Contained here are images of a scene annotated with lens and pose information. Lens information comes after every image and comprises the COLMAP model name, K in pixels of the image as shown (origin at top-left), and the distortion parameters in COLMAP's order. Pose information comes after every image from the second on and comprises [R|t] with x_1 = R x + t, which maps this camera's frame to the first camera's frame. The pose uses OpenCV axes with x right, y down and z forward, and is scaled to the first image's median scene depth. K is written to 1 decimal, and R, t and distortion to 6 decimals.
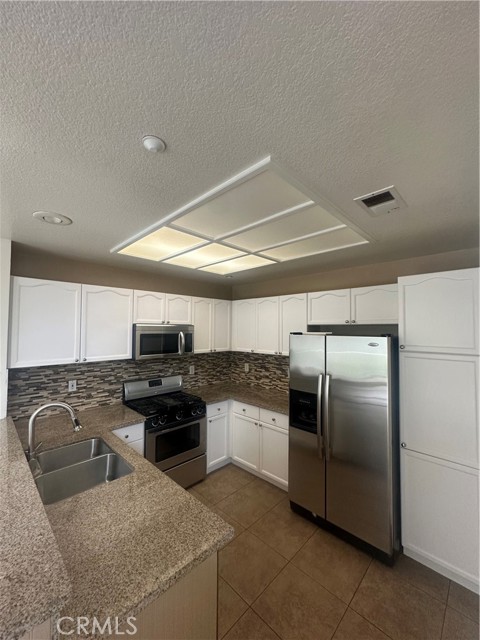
lens RADIAL K [[256.6, 0, 240.2], [0, 256.6, 320.7], [0, 0, 1]] dist [-0.003378, 0.001405]
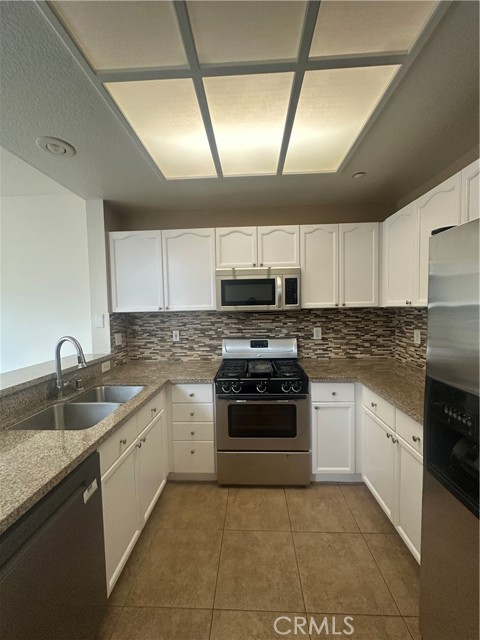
lens RADIAL K [[256.6, 0, 240.1], [0, 256.6, 320.2], [0, 0, 1]] dist [-0.003378, 0.001405]
pose [[0.665666, 0.017102, -0.746053, 0.247837], [0.048991, 0.996579, 0.066557, 0.117565], [0.744640, -0.080855, 0.662551, 0.447522]]
